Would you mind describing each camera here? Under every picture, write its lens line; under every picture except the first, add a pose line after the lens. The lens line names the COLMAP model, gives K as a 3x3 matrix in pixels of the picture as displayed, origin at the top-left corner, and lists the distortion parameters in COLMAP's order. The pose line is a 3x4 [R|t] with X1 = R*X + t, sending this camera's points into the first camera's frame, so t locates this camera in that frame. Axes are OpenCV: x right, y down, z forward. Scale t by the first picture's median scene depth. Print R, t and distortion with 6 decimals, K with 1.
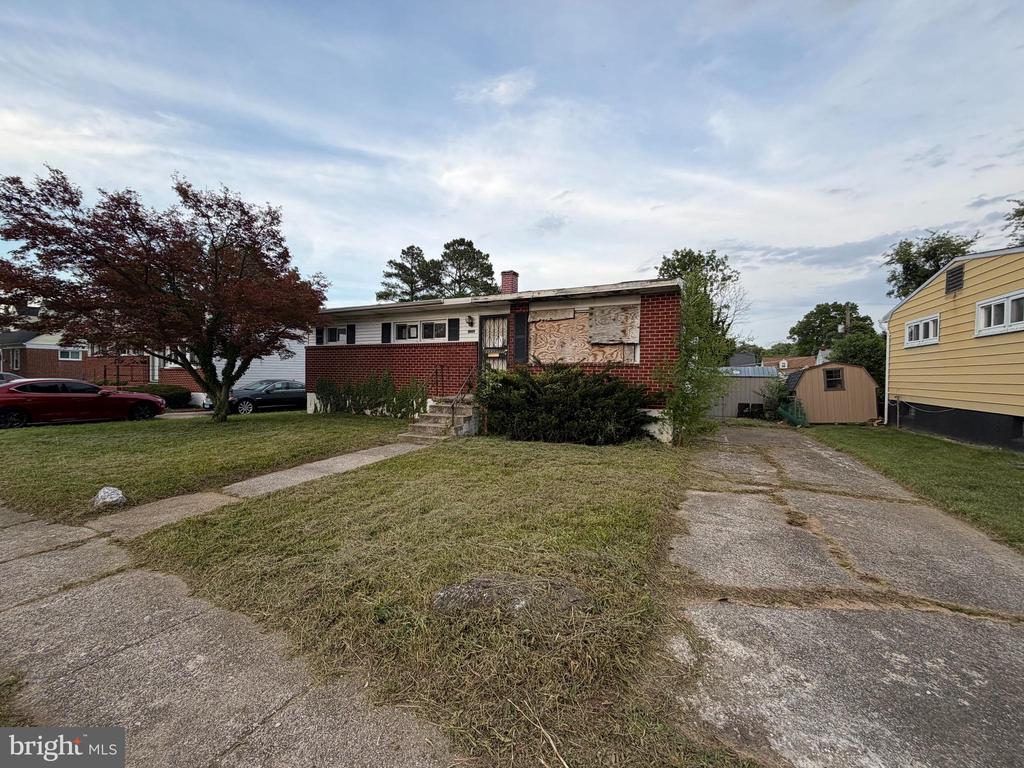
lens RADIAL K [[408.2, 0, 509.3], [0, 408.2, 378.5], [0, 0, 1]] dist [-0.000460, -0.000275]
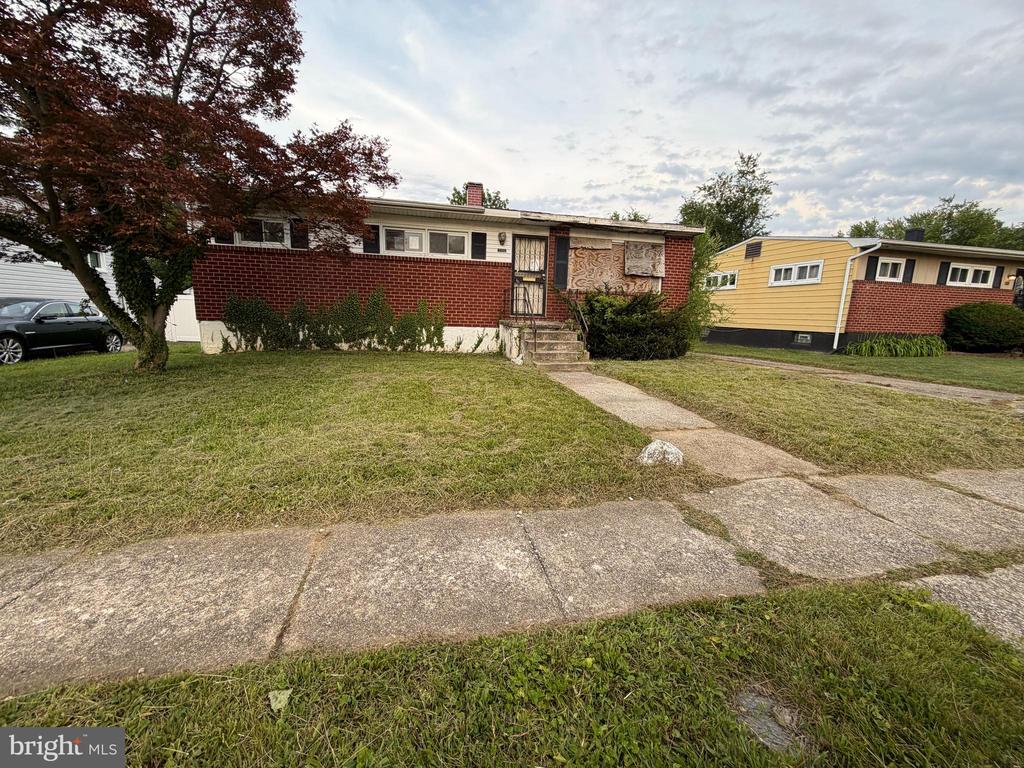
lens RADIAL K [[408.2, 0, 510.2], [0, 408.2, 385.4], [0, 0, 1]] dist [-0.000460, -0.000275]
pose [[0.769121, -0.100178, 0.631203, -0.632831], [-0.014564, 0.984635, 0.174017, 0.019378], [-0.638937, -0.143033, 0.755844, 0.247273]]
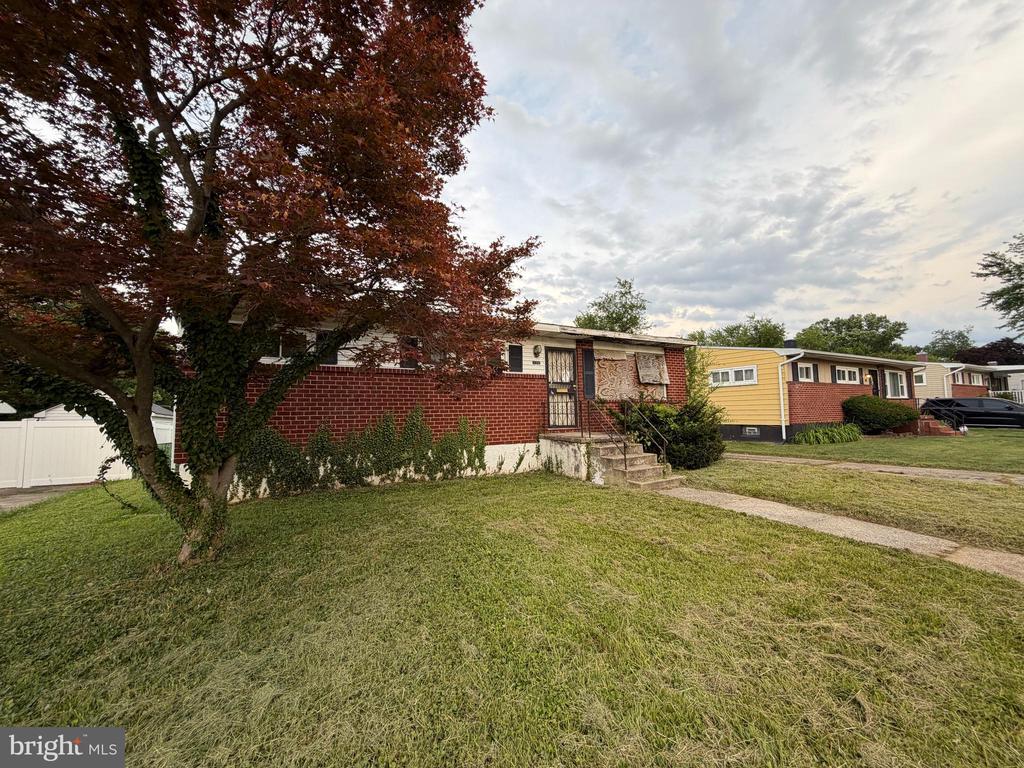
lens RADIAL K [[408.2, 0, 511.5], [0, 408.2, 382.9], [0, 0, 1]] dist [-0.000460, -0.000275]
pose [[0.554154, 0.039353, 0.831484, -0.790826], [0.031652, 0.997163, -0.068289, -0.013642], [-0.831812, 0.064161, 0.551336, 0.528813]]
